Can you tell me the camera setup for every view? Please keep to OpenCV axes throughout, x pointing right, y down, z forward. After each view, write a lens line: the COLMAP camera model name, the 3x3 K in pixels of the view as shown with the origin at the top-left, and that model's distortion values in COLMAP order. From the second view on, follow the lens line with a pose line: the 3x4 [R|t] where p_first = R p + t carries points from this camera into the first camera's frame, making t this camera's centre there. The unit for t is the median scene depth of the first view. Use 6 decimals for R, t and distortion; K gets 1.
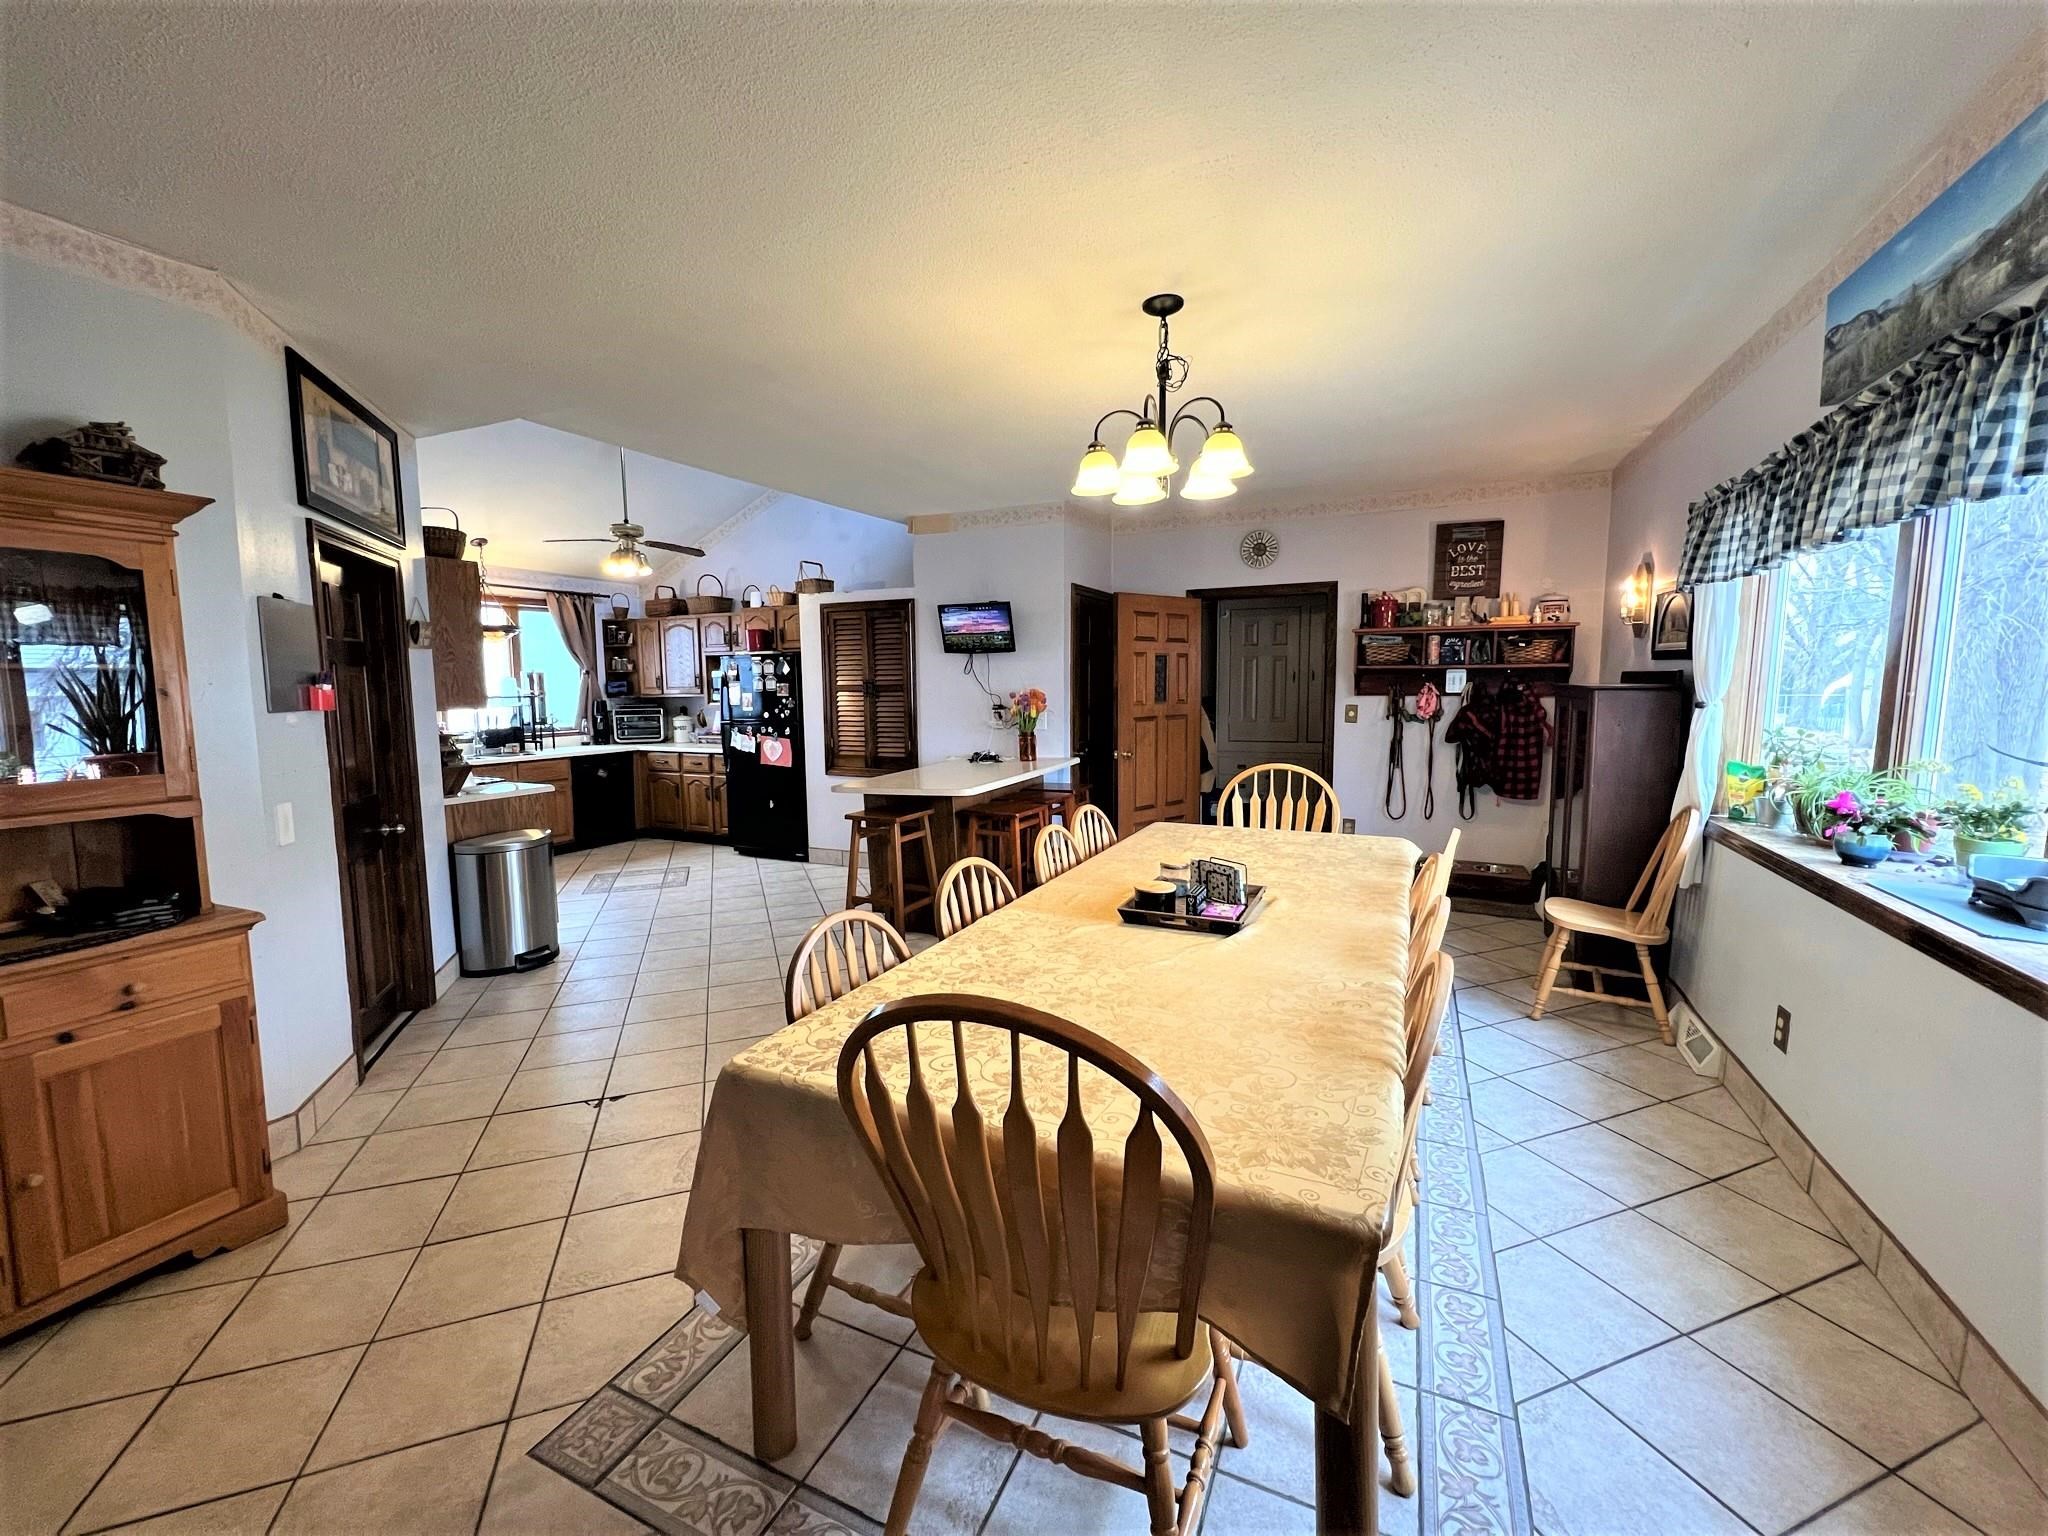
lens RADIAL K [[827.8, 0, 1019.2], [0, 827.8, 760.6], [0, 0, 1]] dist [-0.000271, -0.000046]
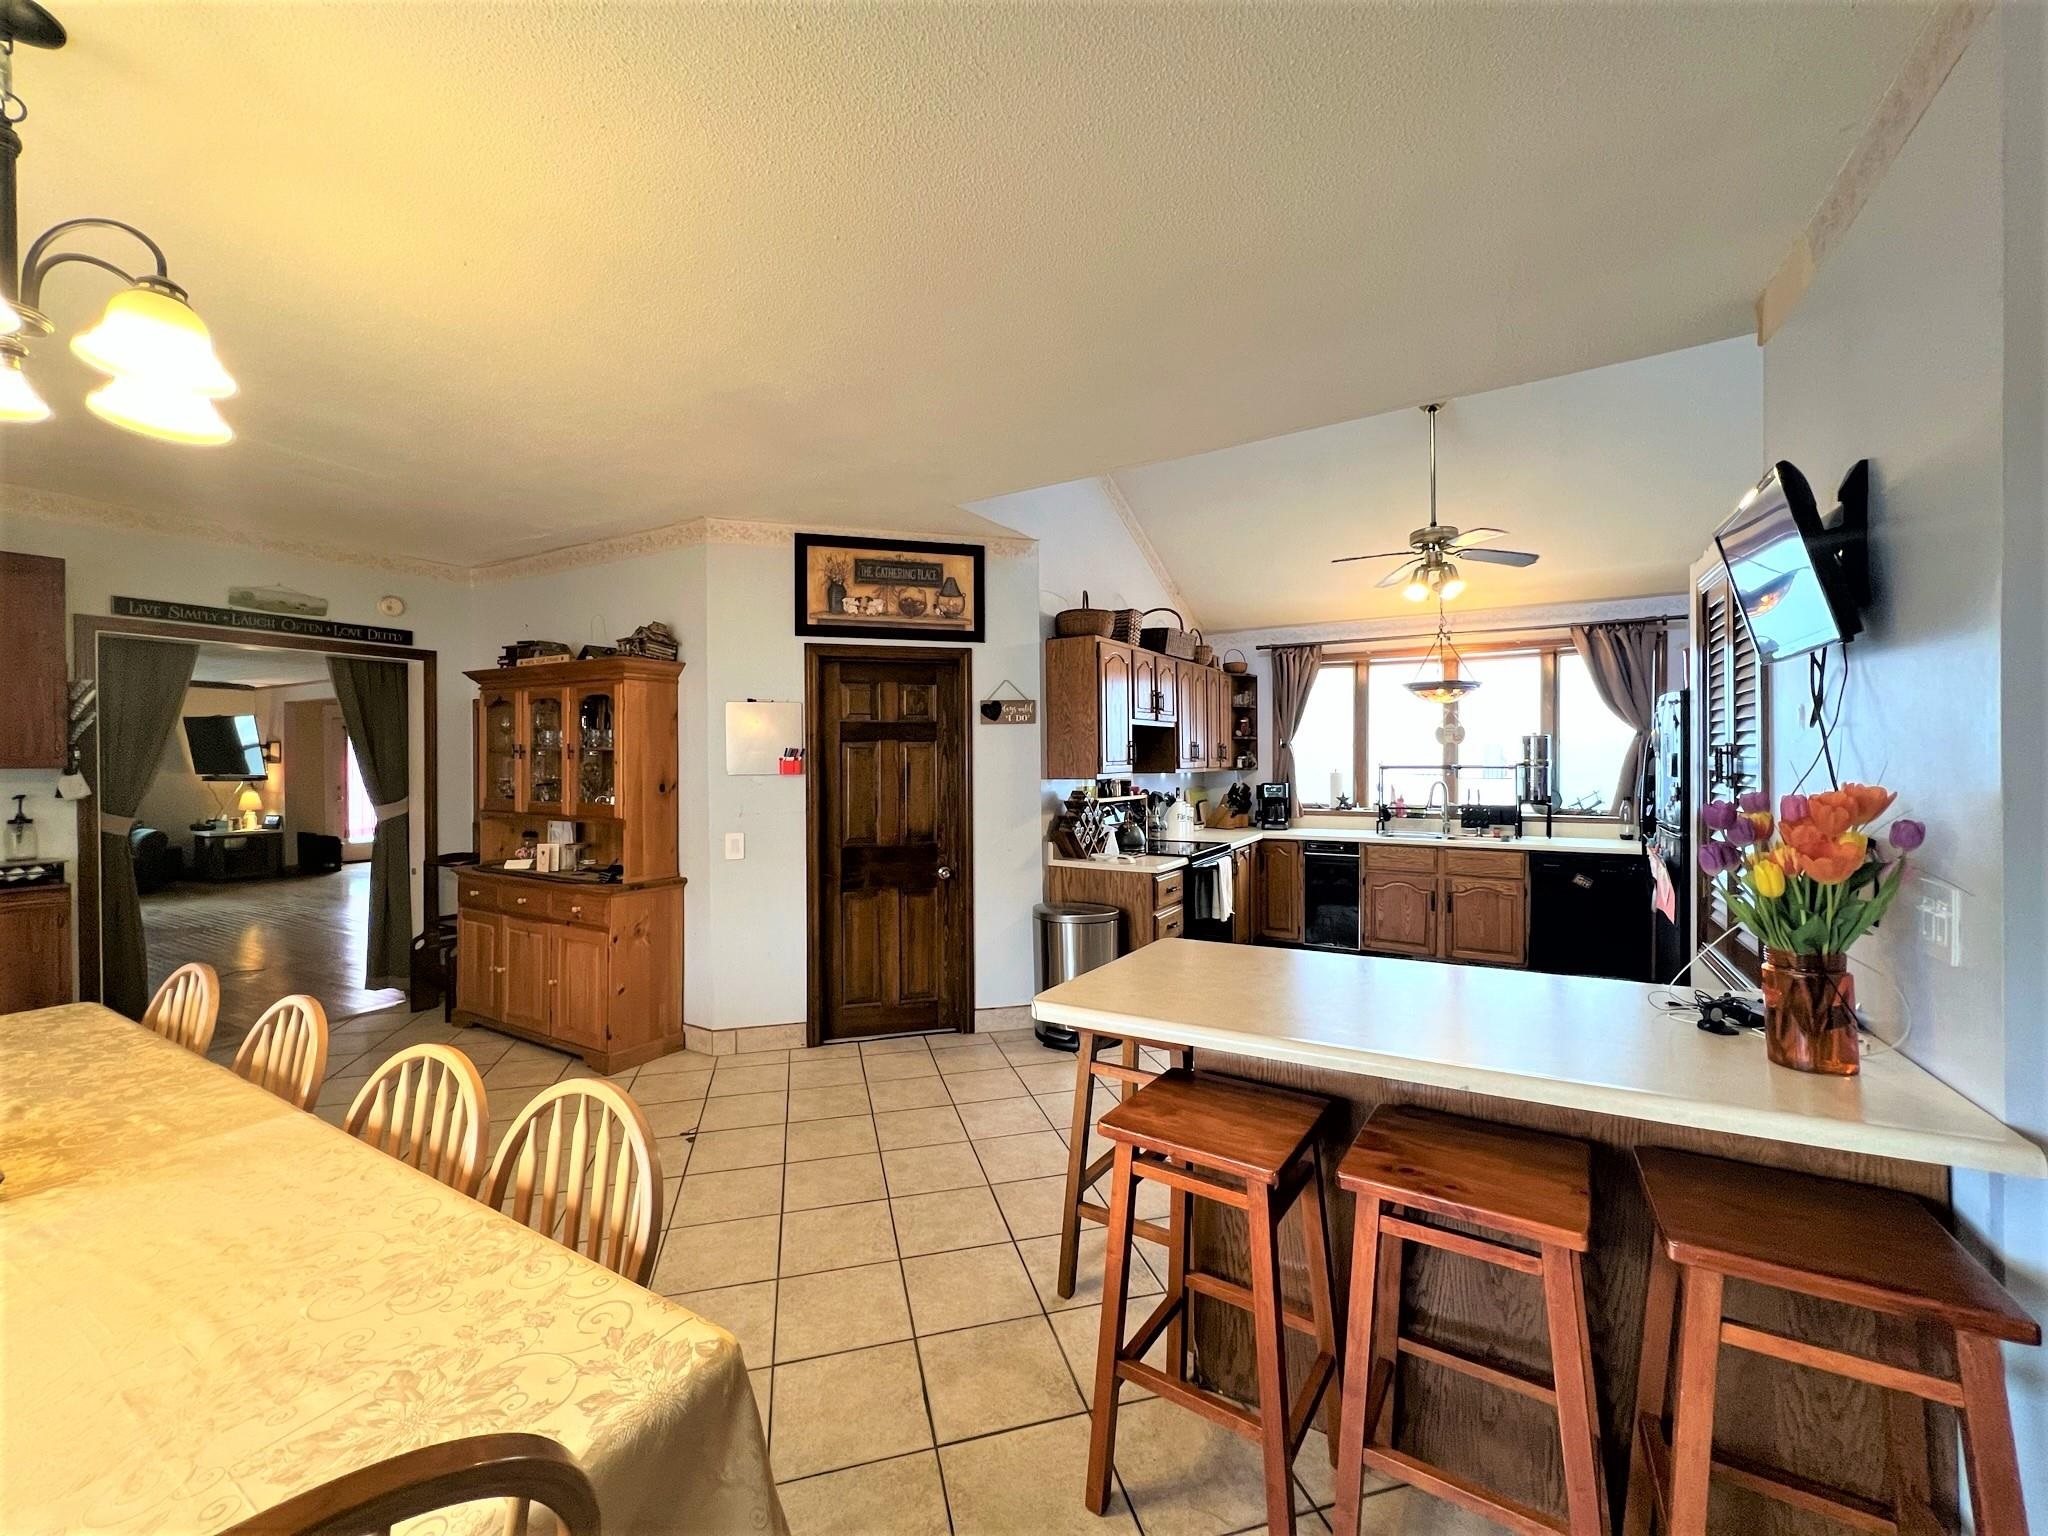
lens RADIAL K [[827.8, 0, 1019.2], [0, 827.8, 760.6], [0, 0, 1]] dist [-0.000271, -0.000046]
pose [[-0.084616, 0.015359, -0.996295, 0.391526], [-0.088040, 0.995855, 0.022829, -0.105524], [0.992516, 0.089646, -0.082913, 1.049040]]
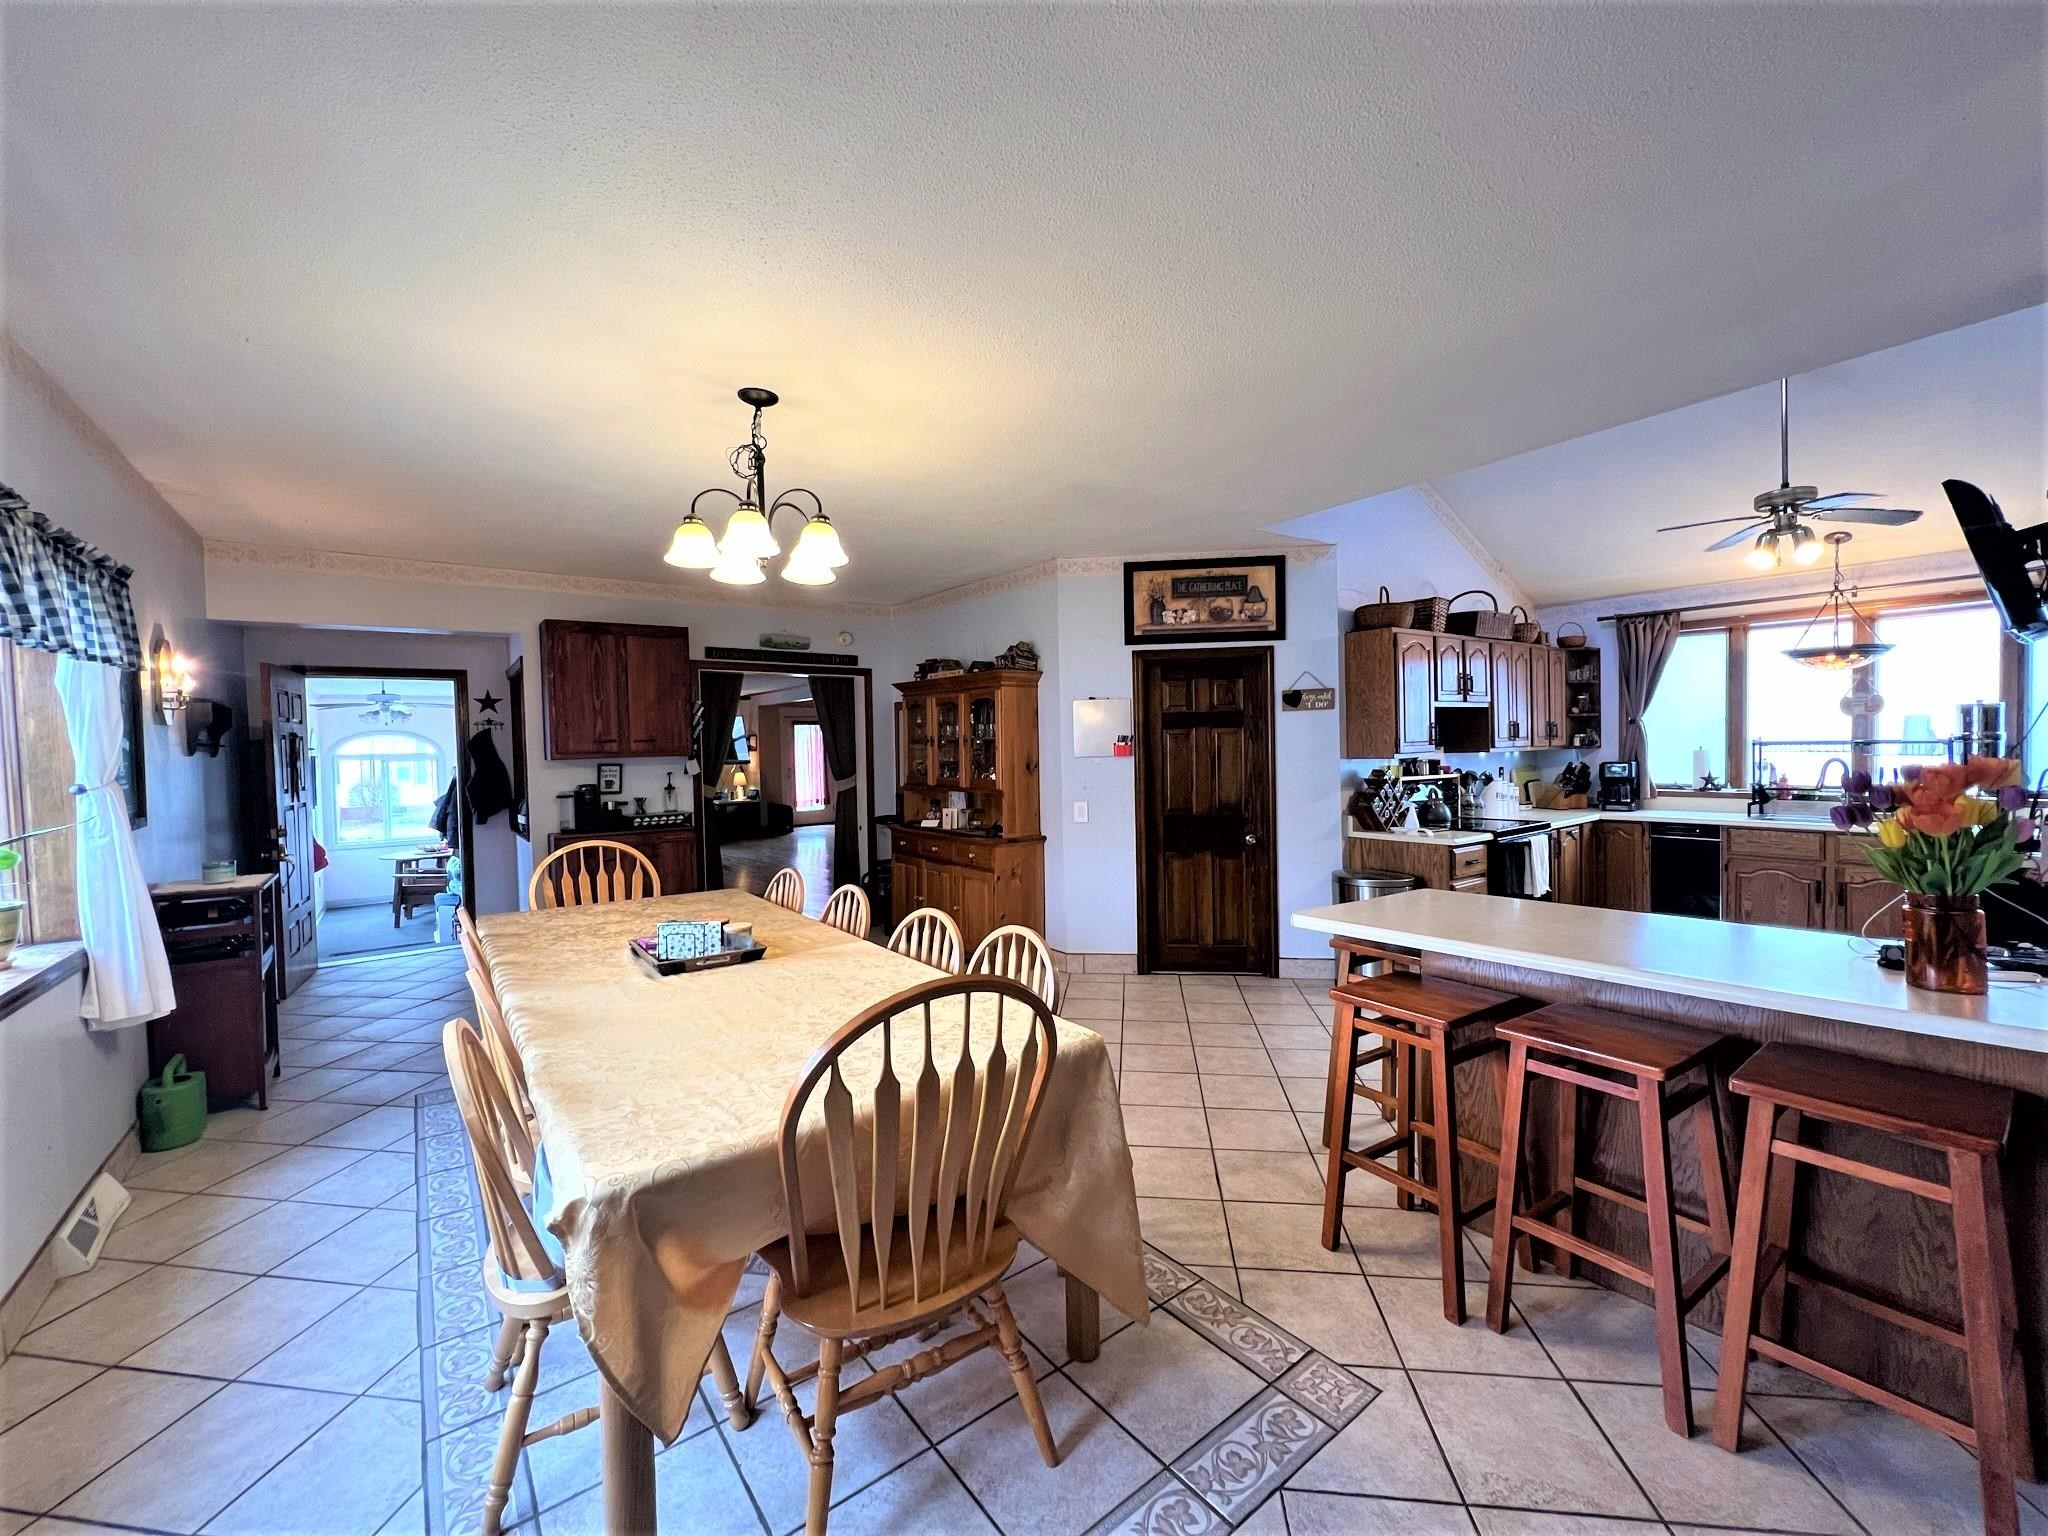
lens RADIAL K [[817.2, 0, 1018.1], [0, 817.2, 764.4], [0, 0, 1]] dist [-0.001788, -0.000245]
pose [[-0.461159, 0.042413, -0.886303, 0.590029], [-0.058759, 0.995205, 0.078197, -0.116968], [0.885370, 0.088139, -0.456456, 1.119710]]
